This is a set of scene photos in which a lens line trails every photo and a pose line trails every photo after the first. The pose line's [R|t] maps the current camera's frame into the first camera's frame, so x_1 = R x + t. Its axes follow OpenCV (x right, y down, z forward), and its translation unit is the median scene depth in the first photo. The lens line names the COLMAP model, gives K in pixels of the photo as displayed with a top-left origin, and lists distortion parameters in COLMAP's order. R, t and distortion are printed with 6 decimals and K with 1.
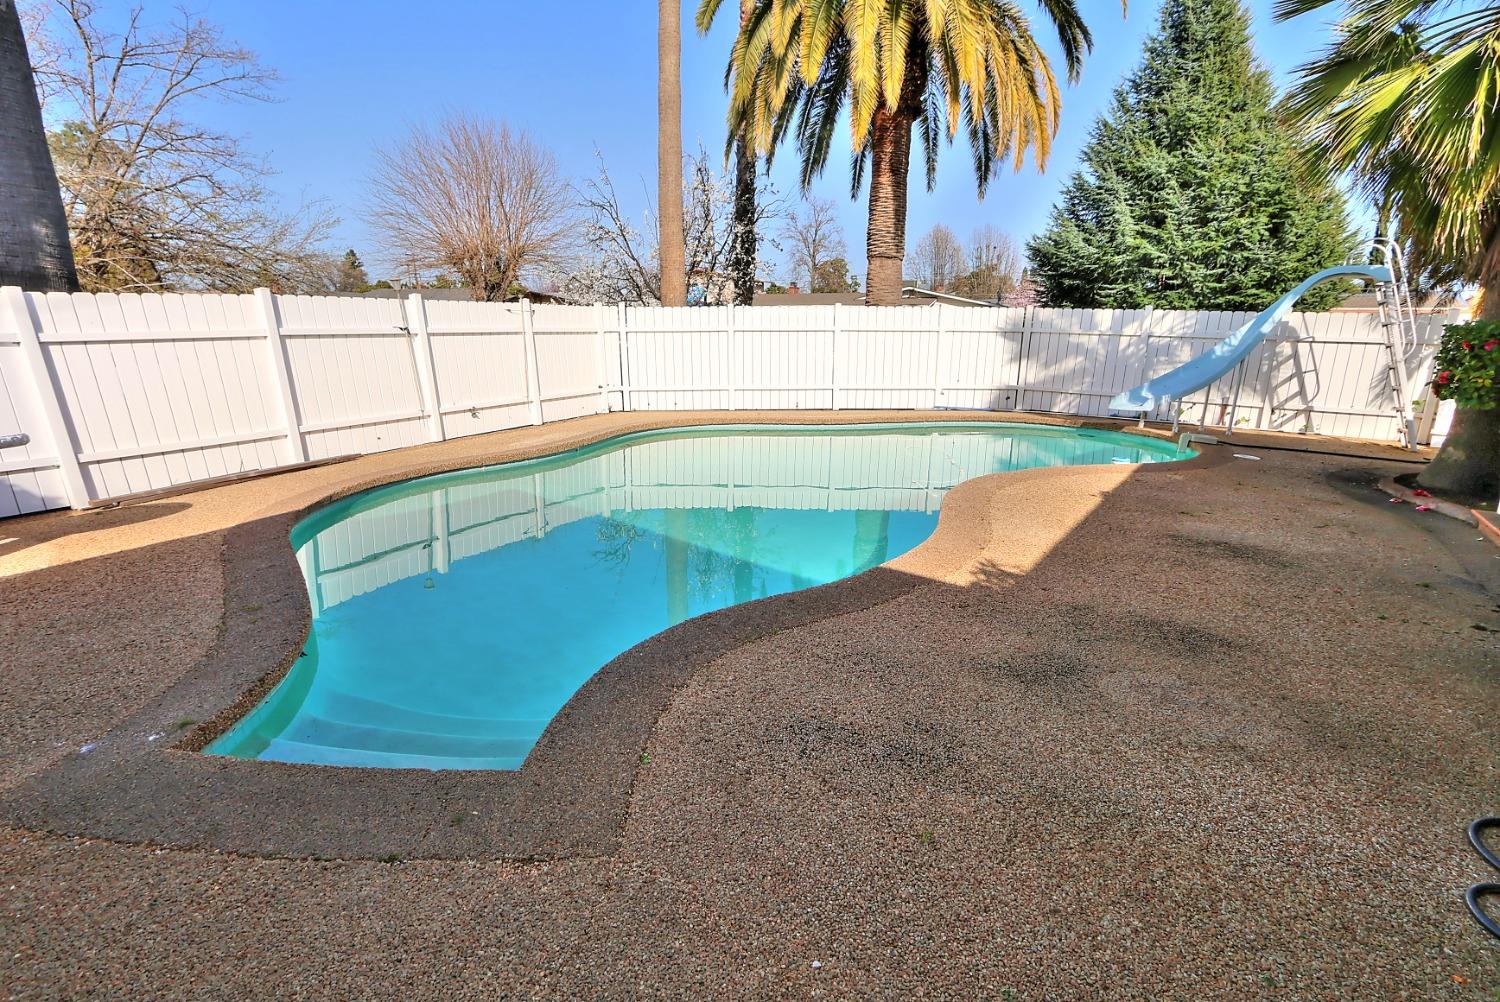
lens RADIAL K [[694.2, 0, 751.4], [0, 694.2, 512.0], [0, 0, 1]] dist [-0.016113, -0.000149]
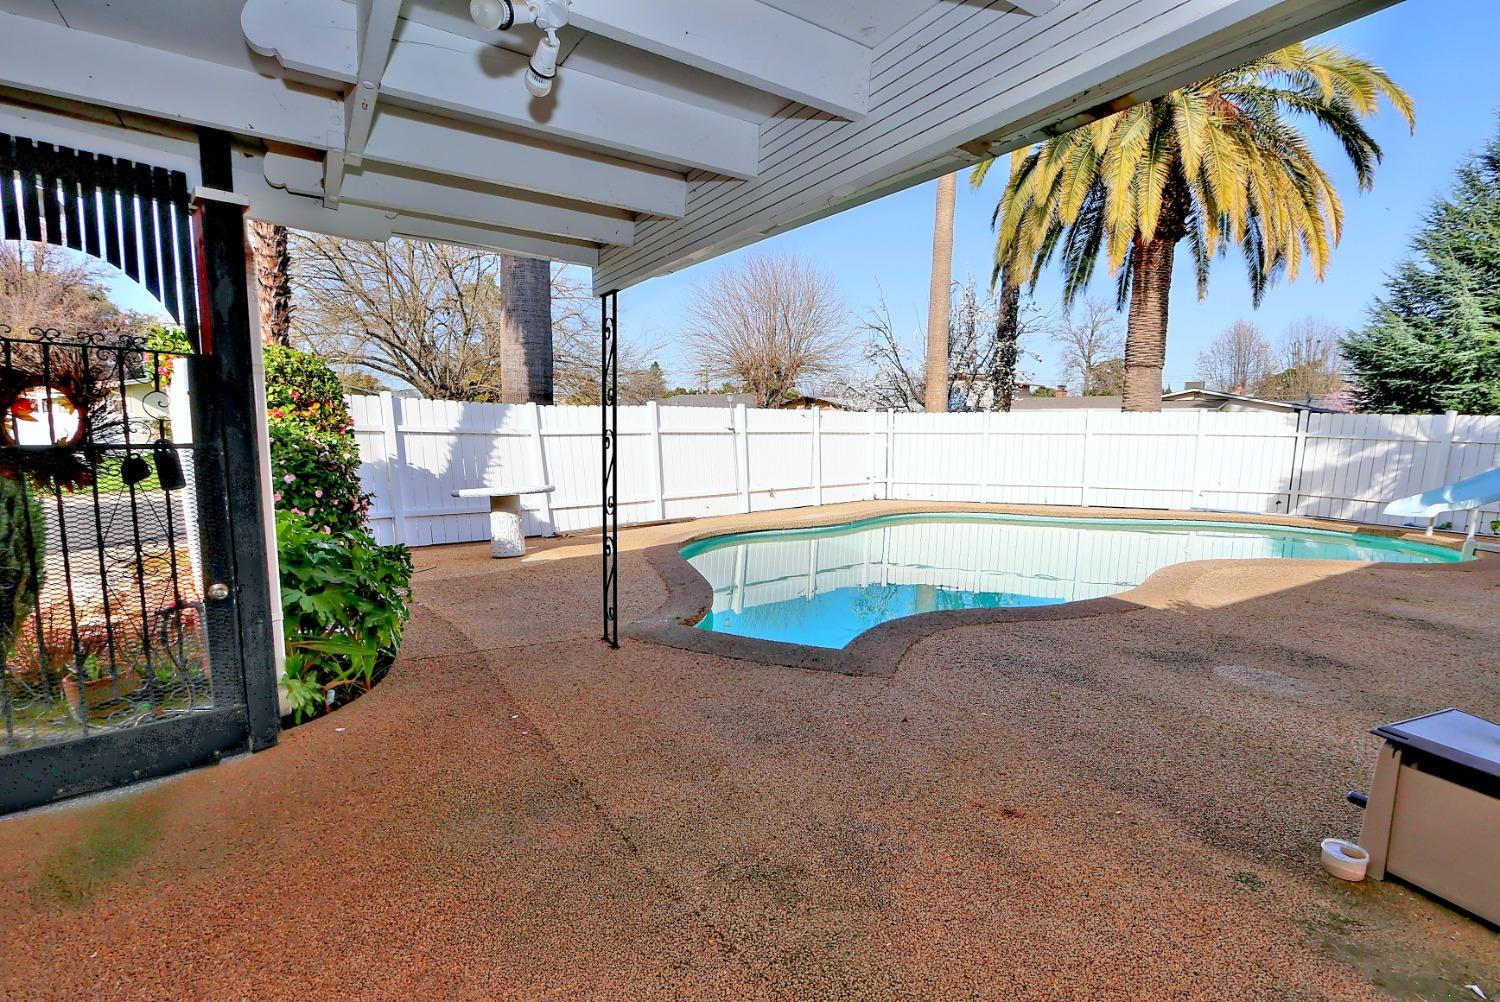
lens RADIAL K [[694.2, 0, 751.4], [0, 694.2, 512.0], [0, 0, 1]] dist [-0.016113, -0.000149]
pose [[0.934477, 0.047991, -0.352773, 0.014277], [-0.096830, 0.987780, -0.122122, 0.034505], [0.342602, 0.148280, 0.927705, -0.135244]]
